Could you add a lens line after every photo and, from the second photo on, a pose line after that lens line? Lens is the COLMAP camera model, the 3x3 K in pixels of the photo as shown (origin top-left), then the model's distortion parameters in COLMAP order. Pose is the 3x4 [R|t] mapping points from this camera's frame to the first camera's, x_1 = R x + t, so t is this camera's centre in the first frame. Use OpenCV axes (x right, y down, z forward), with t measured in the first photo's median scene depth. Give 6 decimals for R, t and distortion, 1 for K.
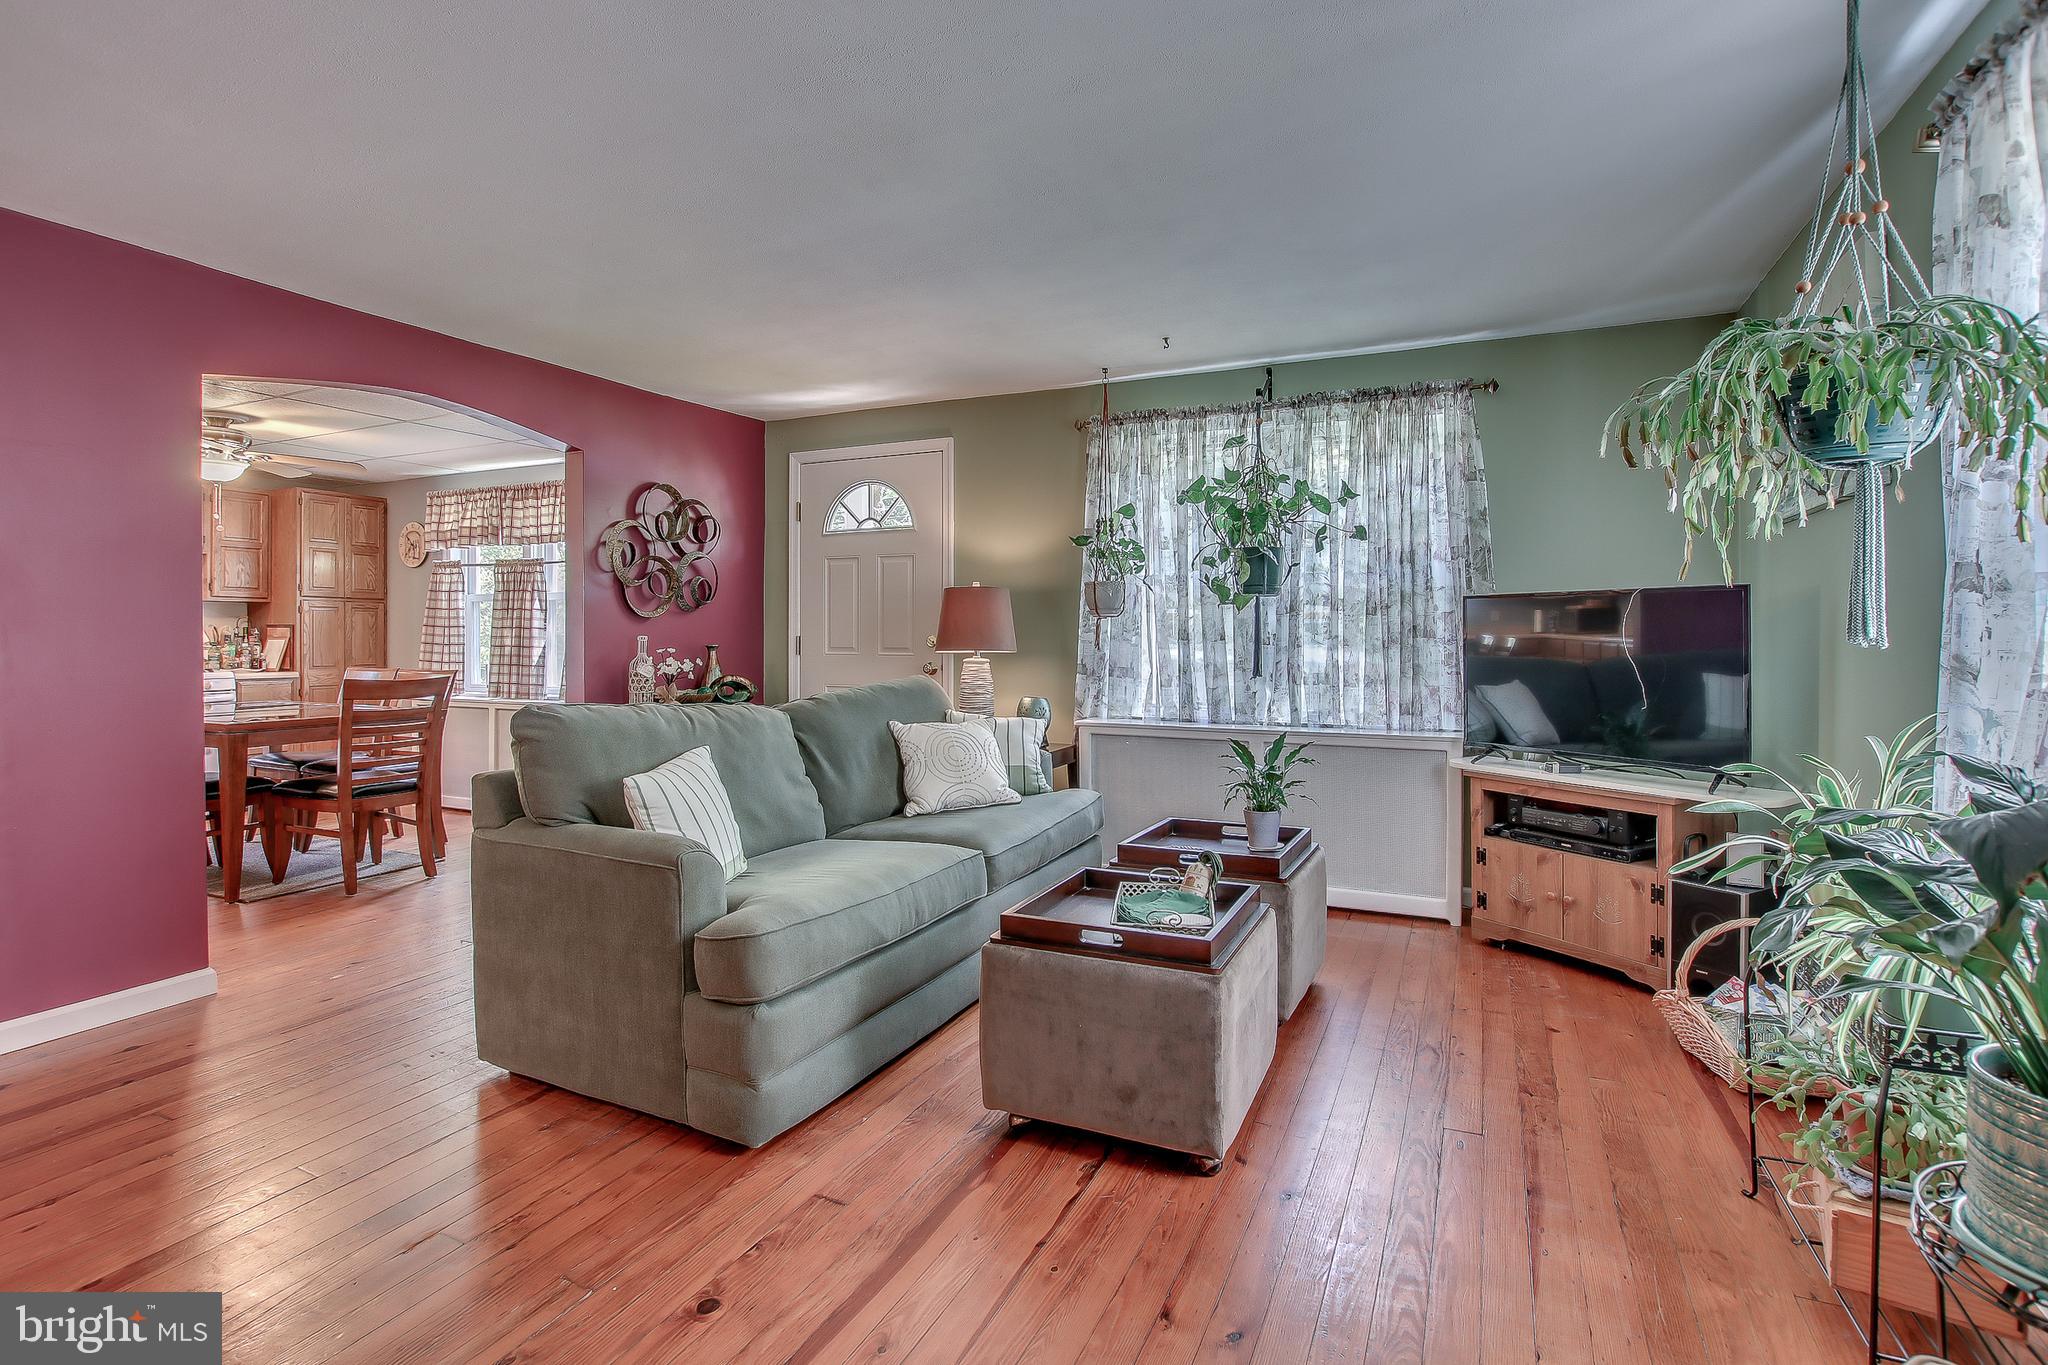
lens RADIAL K [[988.1, 0, 1016.0], [0, 988.1, 632.7], [0, 0, 1]] dist [-0.027400, -0.000080]
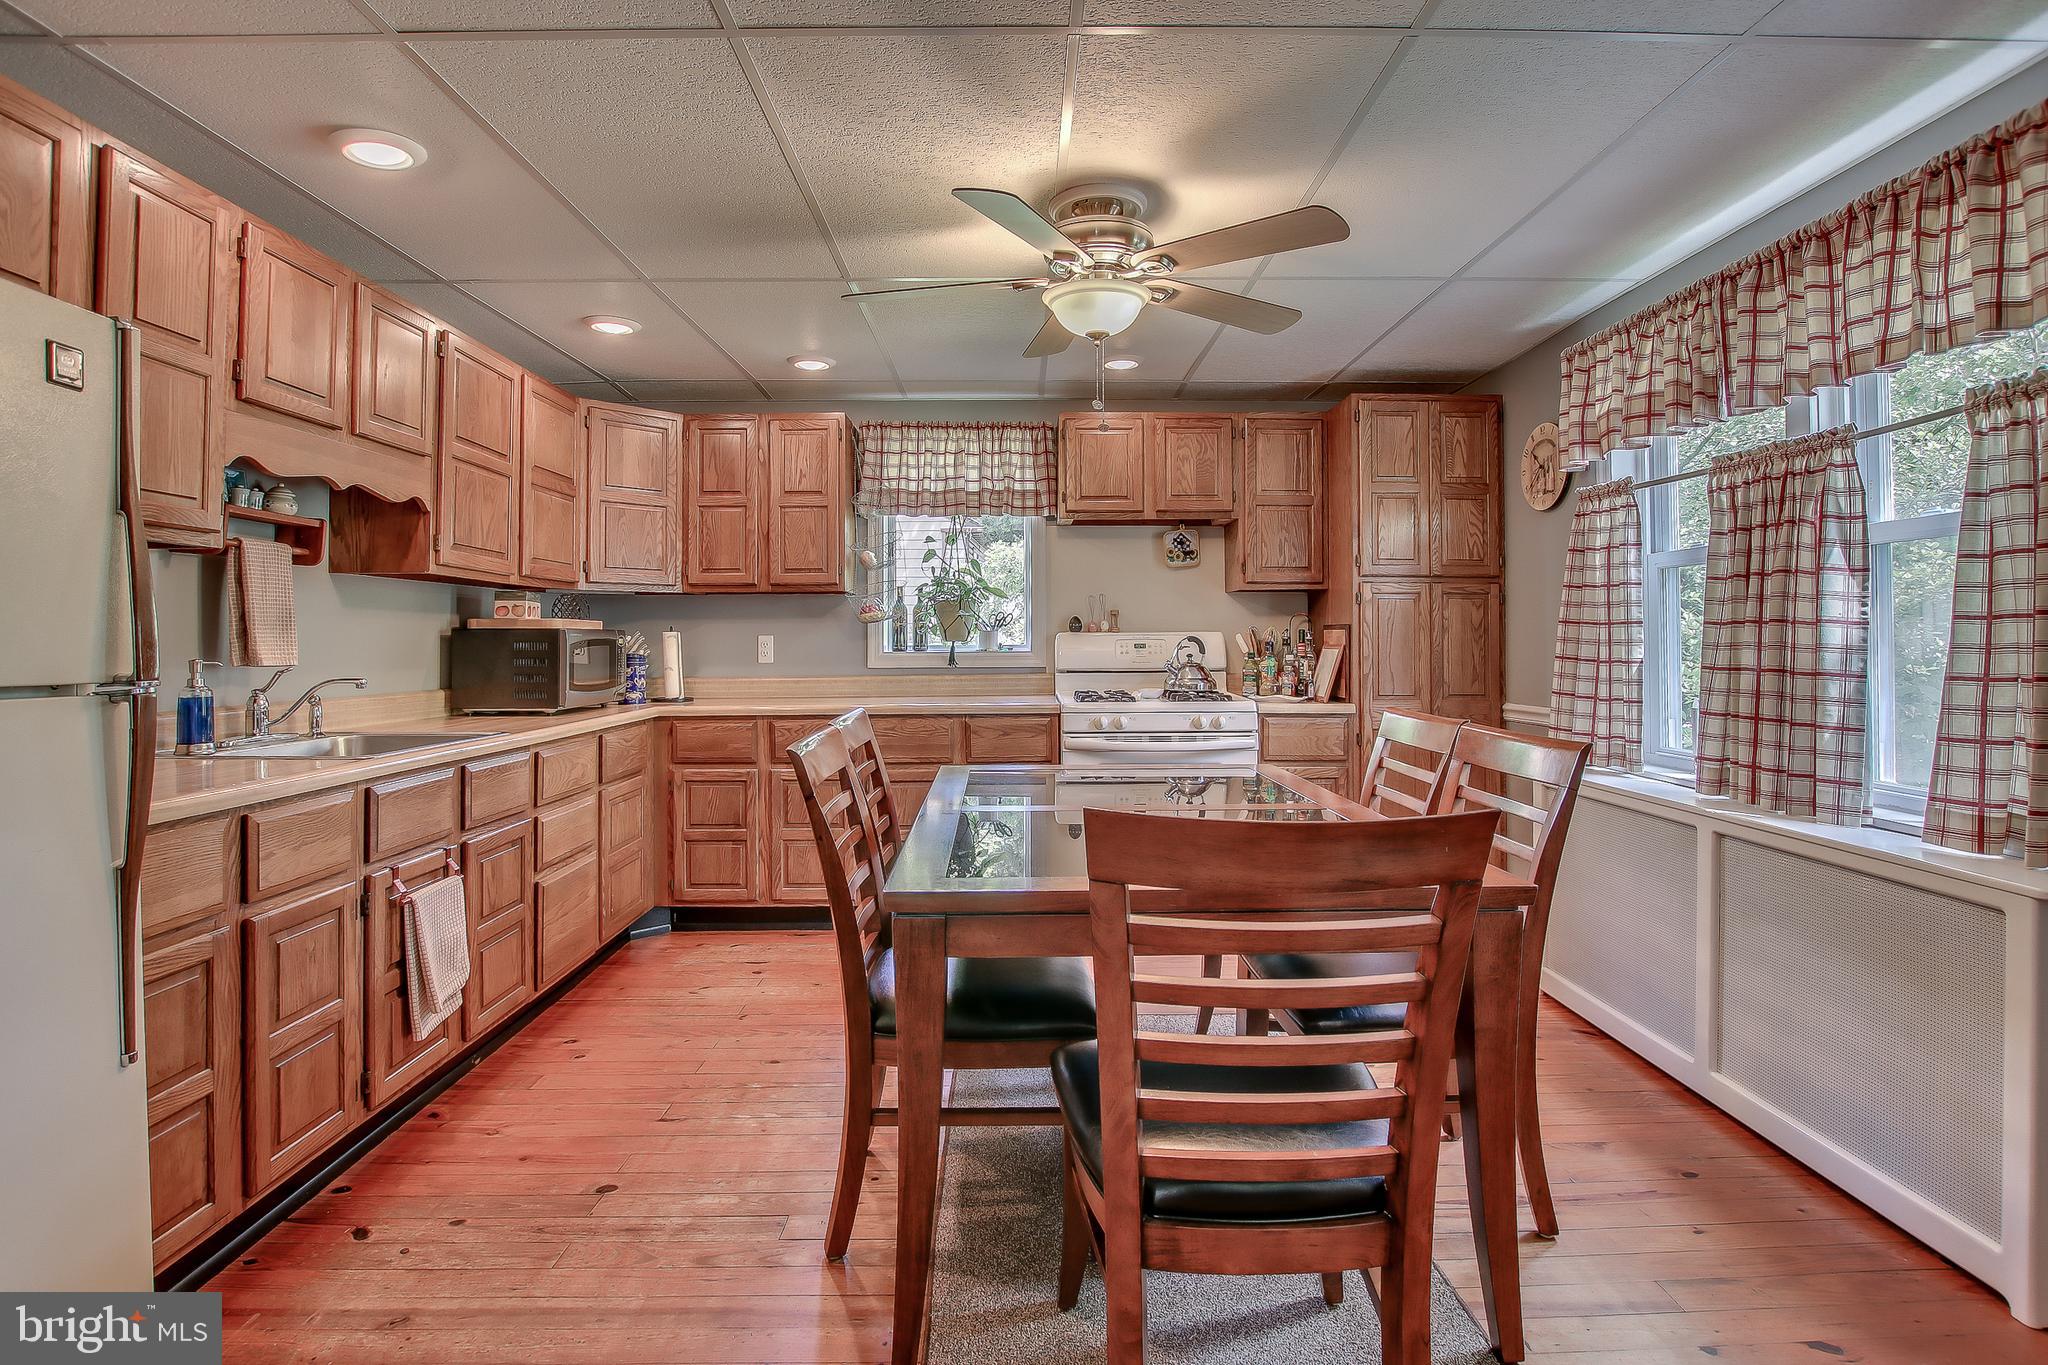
lens RADIAL K [[988.1, 0, 1016.0], [0, 988.1, 632.7], [0, 0, 1]] dist [-0.027400, -0.000080]
pose [[0.435792, -0.009378, -0.899999, -0.289521], [0.006493, 0.999952, -0.007276, -0.000098], [0.900024, -0.002673, 0.435832, 0.555138]]
